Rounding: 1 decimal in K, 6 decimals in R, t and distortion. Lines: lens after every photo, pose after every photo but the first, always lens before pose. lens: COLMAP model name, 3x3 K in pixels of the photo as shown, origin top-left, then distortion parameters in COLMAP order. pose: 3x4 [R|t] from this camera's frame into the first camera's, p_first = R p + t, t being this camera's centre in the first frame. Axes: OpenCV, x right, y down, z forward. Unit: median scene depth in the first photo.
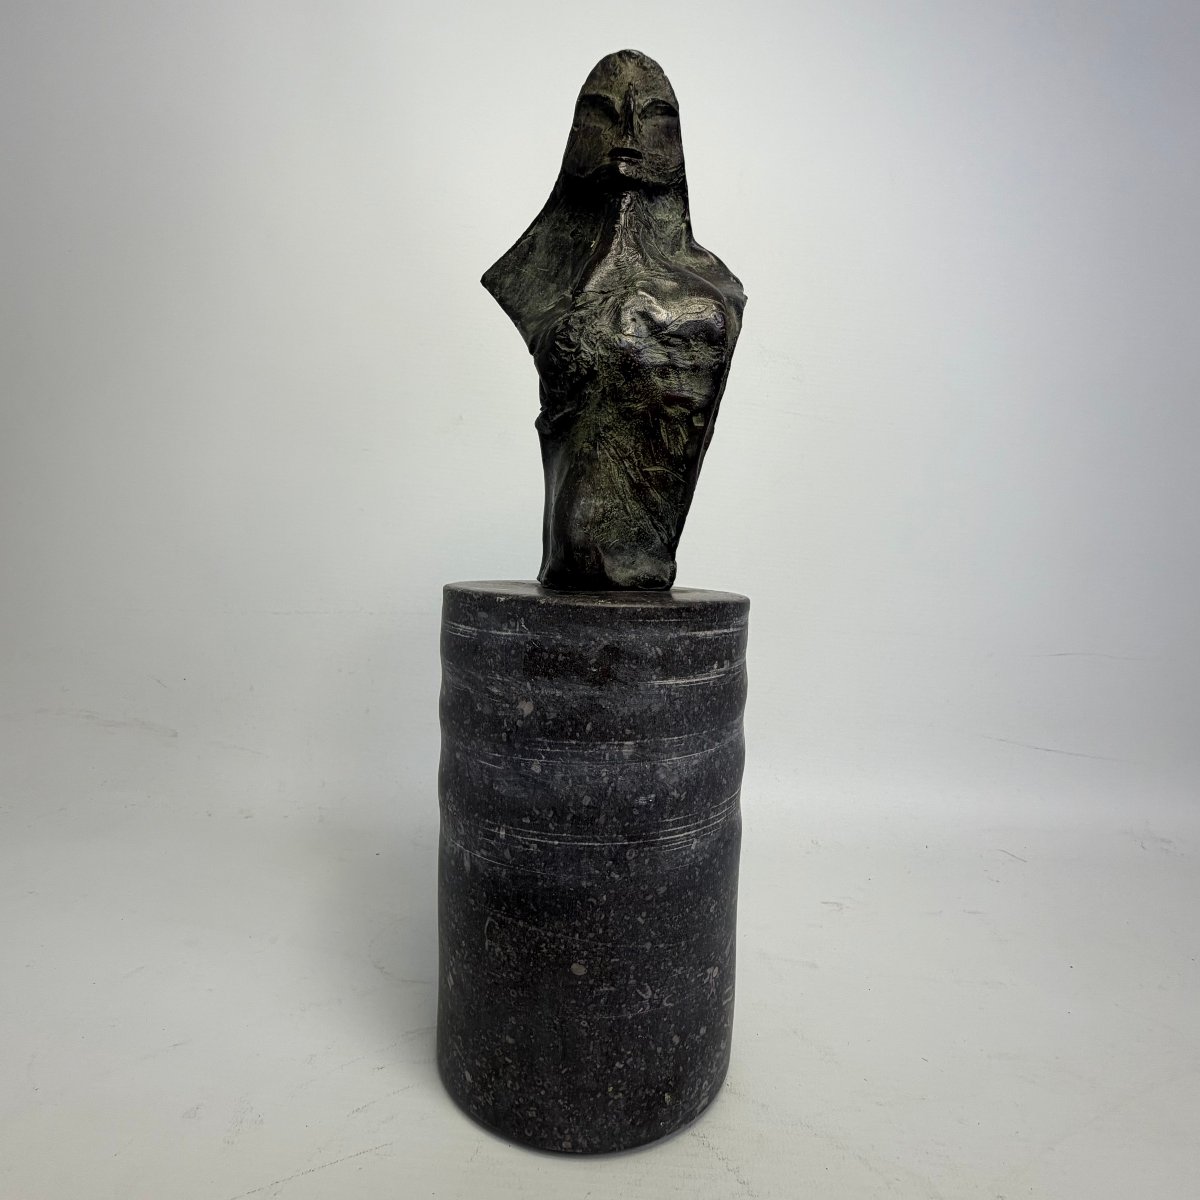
lens RADIAL K [[689.7, 0, 568.8], [0, 689.7, 578.3], [0, 0, 1]] dist [0.002574, -0.000567]
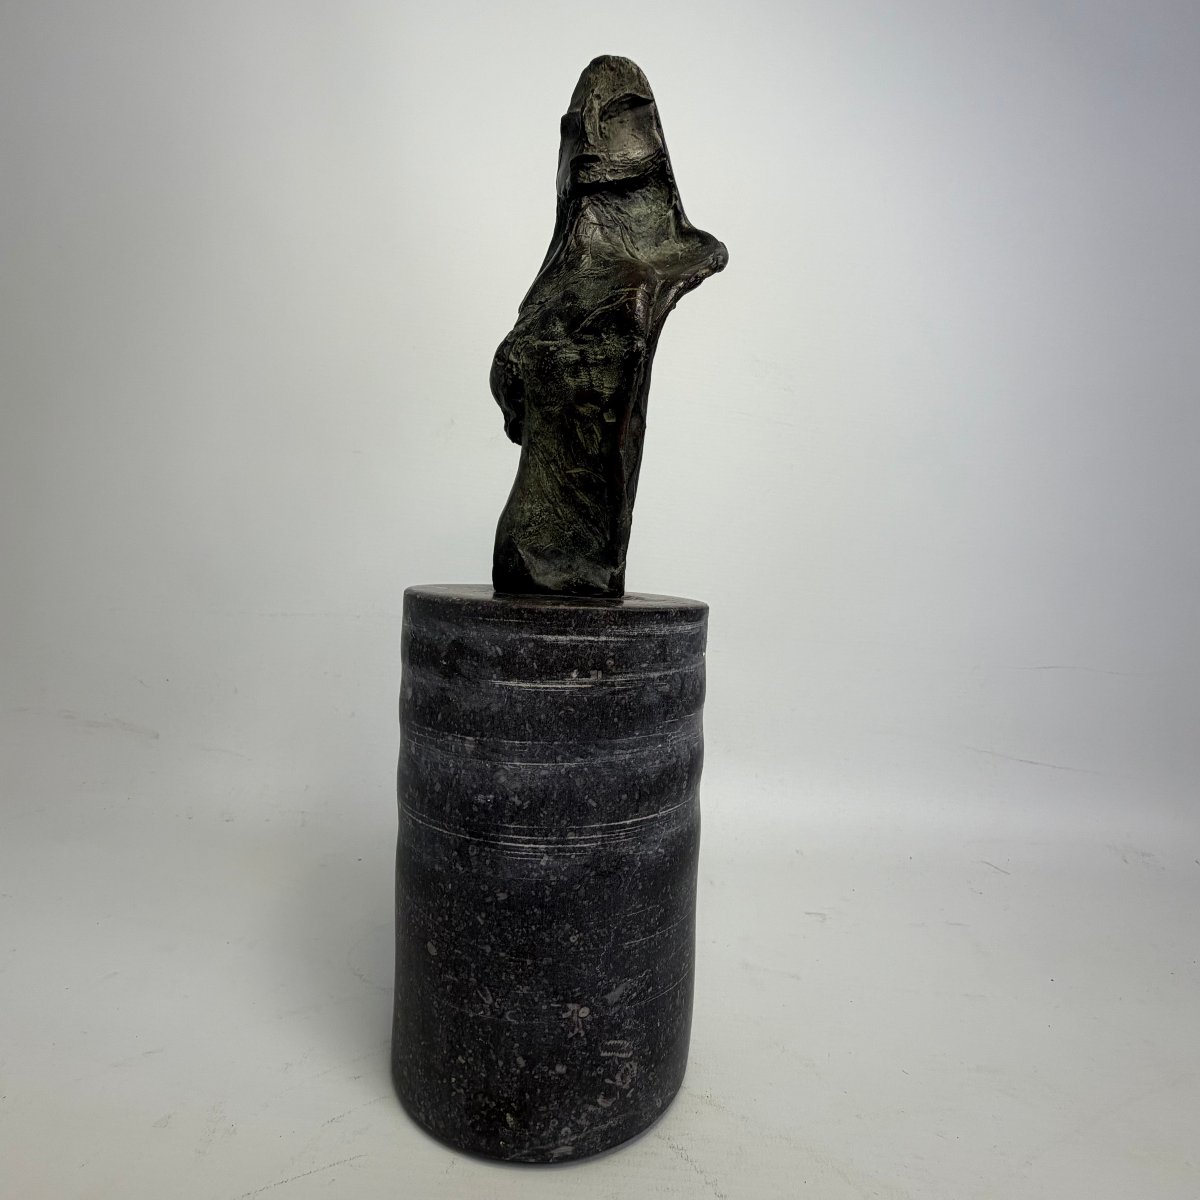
lens RADIAL K [[679.1, 0, 599.9], [0, 679.1, 580.7], [0, 0, 1]] dist [0.000370, 0.001197]
pose [[0.829636, 0.024368, -0.557773, 0.704437], [-0.046036, 0.998631, -0.024846, 0.019693], [0.556404, 0.046290, 0.829622, 0.232768]]
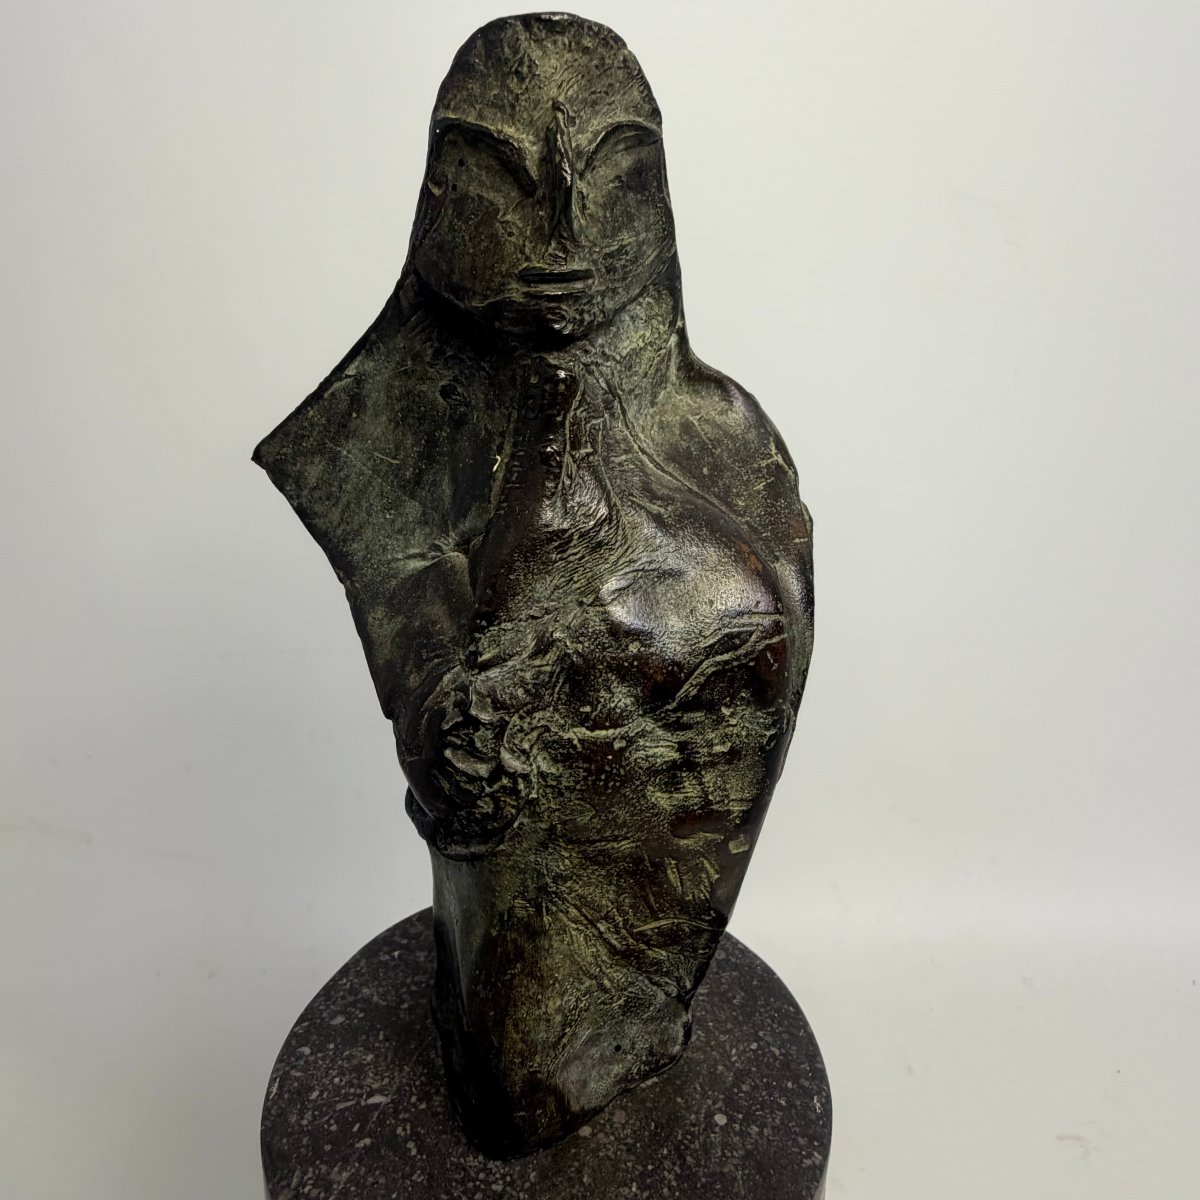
lens RADIAL K [[980.6, 0, 532.4], [0, 980.6, 465.1], [0, 0, 1]] dist [-0.004694, -0.005912]
pose [[0.989608, -0.092702, 0.109922, -0.014812], [0.067231, 0.974037, 0.216176, -0.666581], [-0.127108, -0.206539, 0.970147, 0.383902]]
